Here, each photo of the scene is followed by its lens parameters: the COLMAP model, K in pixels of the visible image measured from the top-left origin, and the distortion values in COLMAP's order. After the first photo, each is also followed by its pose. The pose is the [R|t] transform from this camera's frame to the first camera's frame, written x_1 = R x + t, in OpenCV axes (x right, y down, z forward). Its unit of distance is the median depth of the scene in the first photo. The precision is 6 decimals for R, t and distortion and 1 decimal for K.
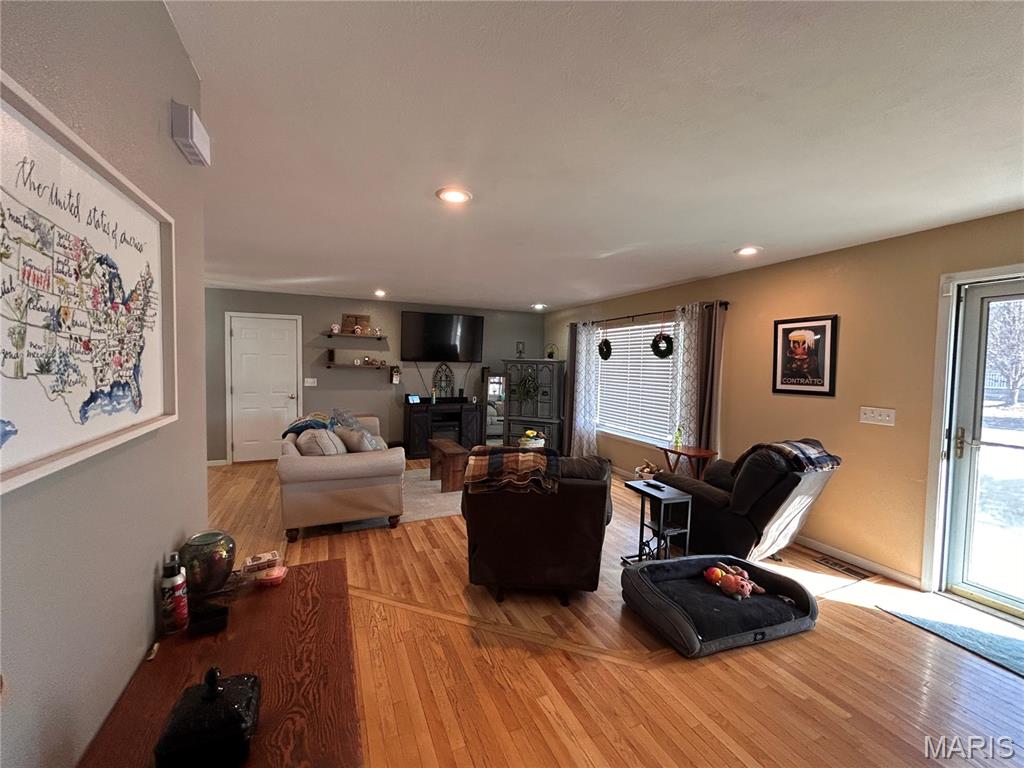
lens RADIAL K [[414.6, 0, 508.5], [0, 414.6, 381.5], [0, 0, 1]] dist [-0.002863, 0.000301]
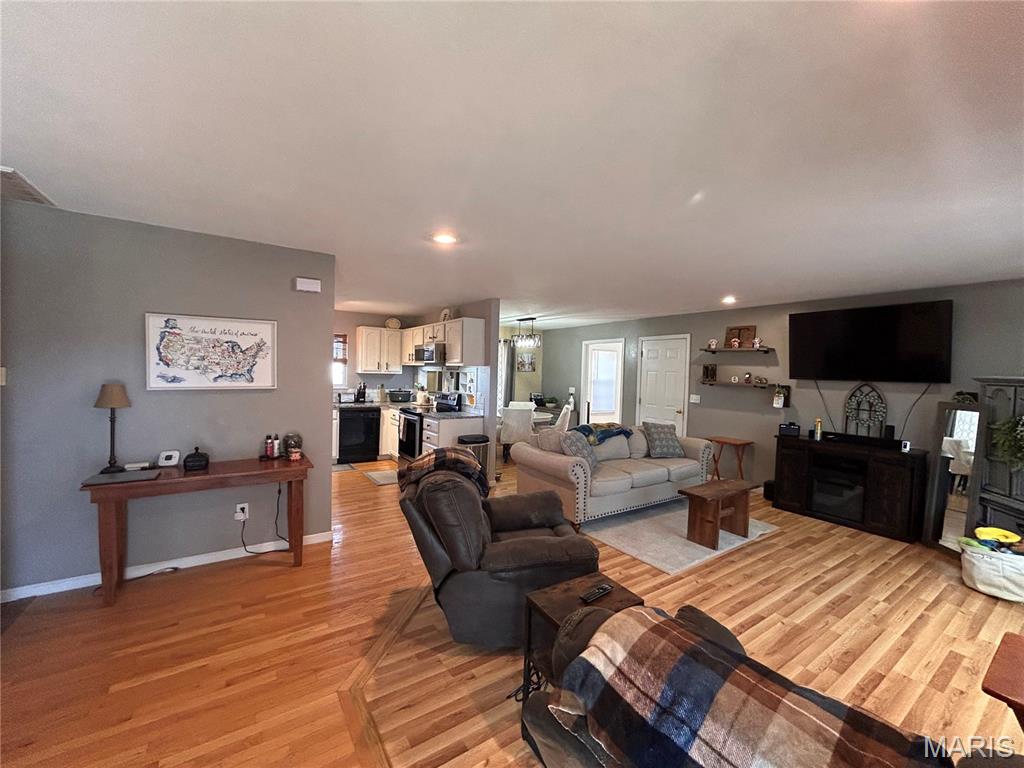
lens RADIAL K [[414.6, 0, 509.5], [0, 414.6, 385.8], [0, 0, 1]] dist [-0.002863, 0.000301]
pose [[0.180985, 0.026047, -0.983141, 0.424743], [-0.065390, 0.997756, 0.014397, -0.014532], [0.981310, 0.061682, 0.182282, 0.373392]]
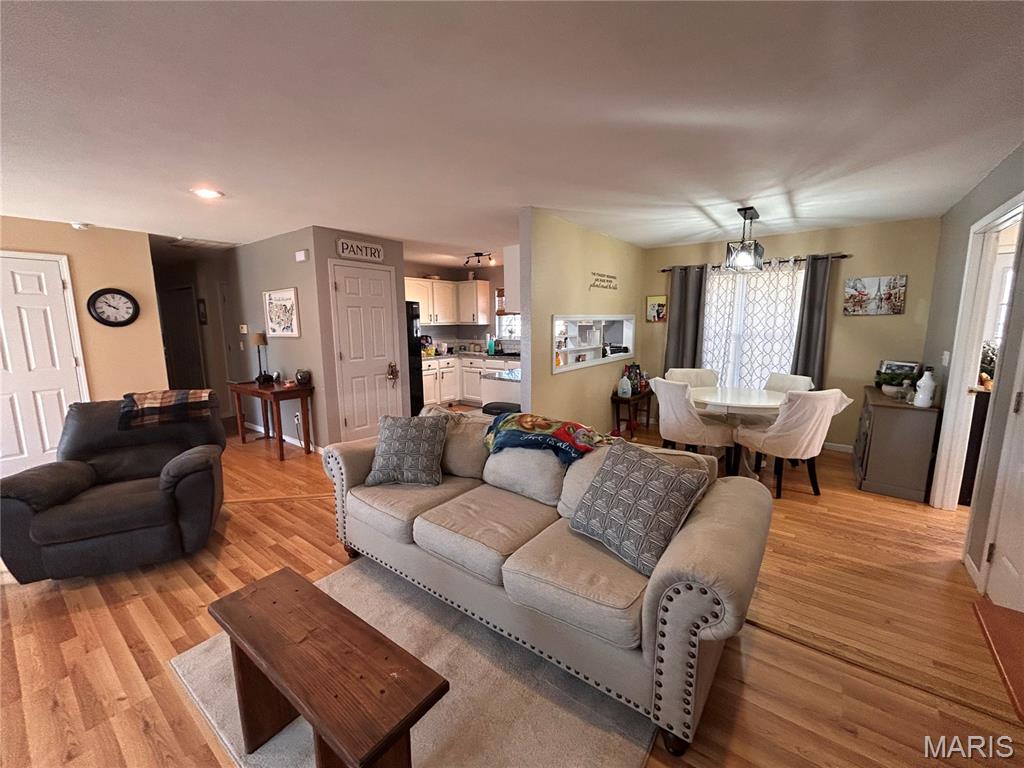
lens RADIAL K [[414.6, 0, 510.1], [0, 414.6, 385.5], [0, 0, 1]] dist [-0.002863, 0.000301]
pose [[-0.874173, 0.067081, -0.480959, -0.112462], [-0.026221, 0.982448, 0.184684, -0.043850], [0.484906, 0.174057, -0.857071, 1.006257]]
